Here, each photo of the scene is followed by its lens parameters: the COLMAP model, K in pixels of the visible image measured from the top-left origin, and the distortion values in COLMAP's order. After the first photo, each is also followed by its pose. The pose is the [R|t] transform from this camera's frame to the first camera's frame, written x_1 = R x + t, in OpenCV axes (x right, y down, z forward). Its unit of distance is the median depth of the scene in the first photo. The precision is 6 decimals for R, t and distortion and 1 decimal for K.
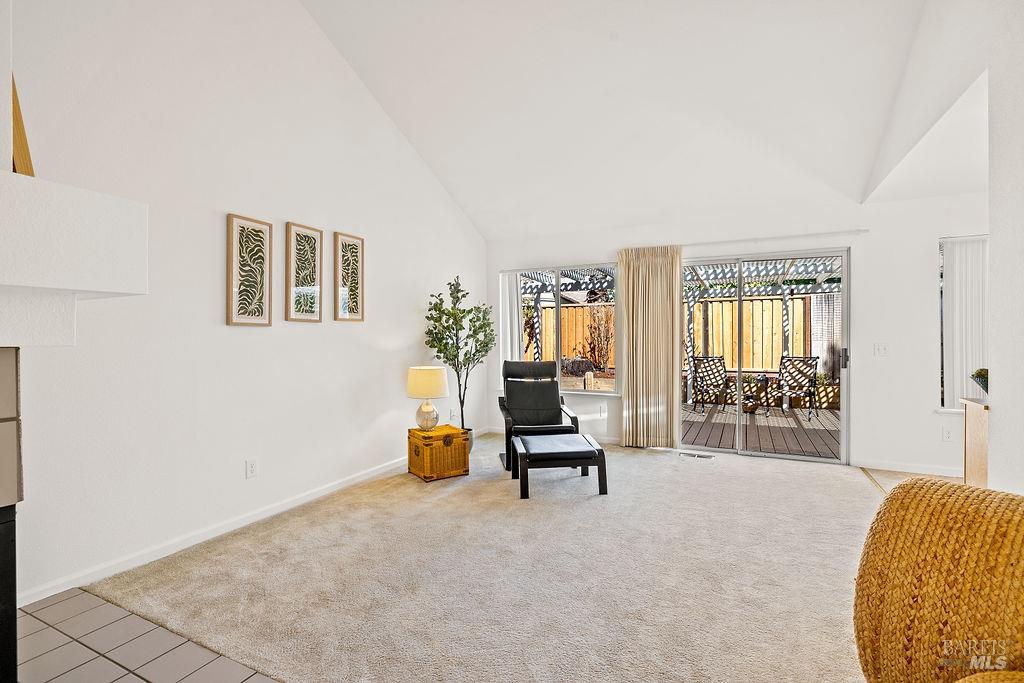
lens RADIAL K [[478.1, 0, 511.5], [0, 478.1, 339.2], [0, 0, 1]] dist [0.000606, -0.000032]
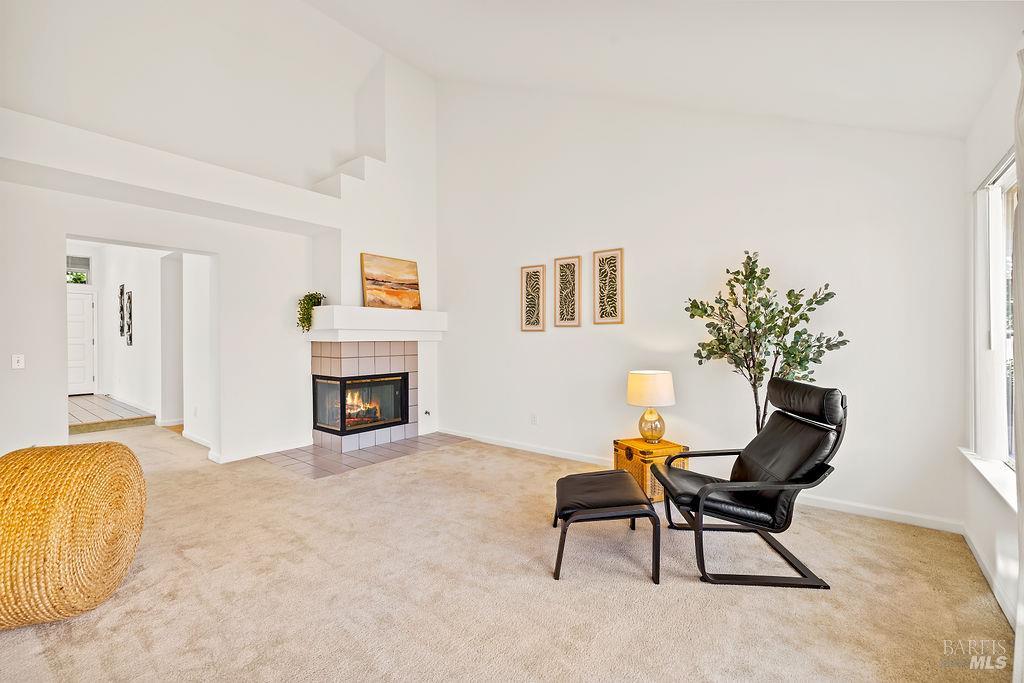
lens RADIAL K [[441.9, 0, 515.5], [0, 441.9, 340.7], [0, 0, 1]] dist [0.008170, -0.000641]
pose [[-0.215945, 0.016342, -0.976269, 0.918883], [0.004853, 0.999866, 0.015663, -0.019313], [0.976393, -0.001356, -0.215996, 1.231903]]
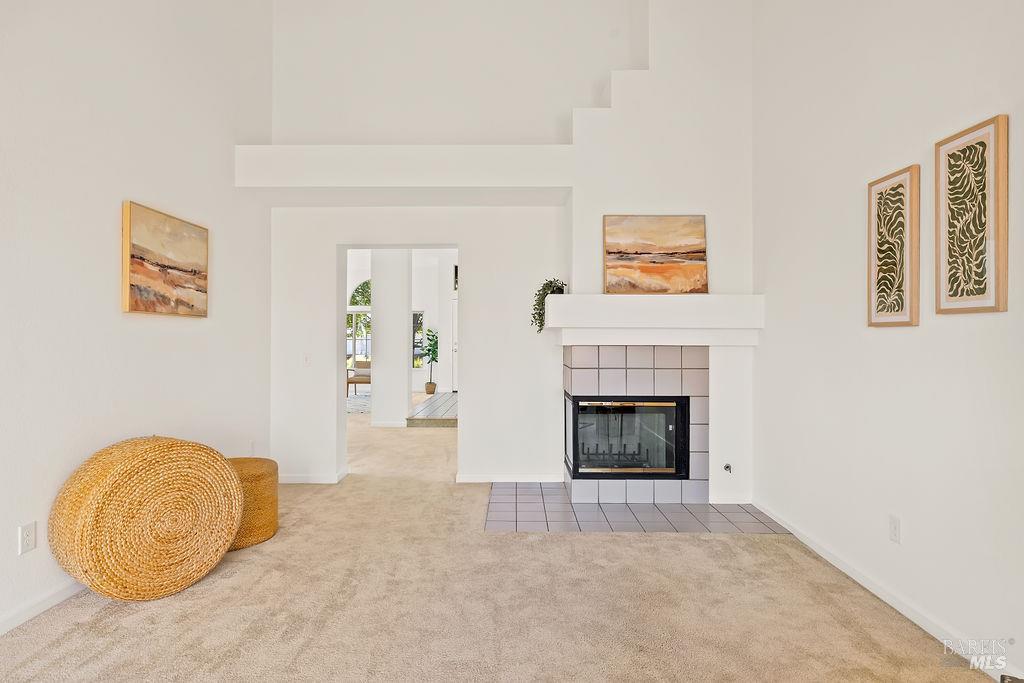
lens RADIAL K [[553.3, 0, 501.9], [0, 553.3, 340.0], [0, 0, 1]] dist [-0.003459, 0.001882]
pose [[-0.910559, 0.008507, -0.413291, 0.309255], [0.008192, 0.999963, 0.002534, -0.013742], [0.413297, -0.001078, -0.910595, 1.462798]]
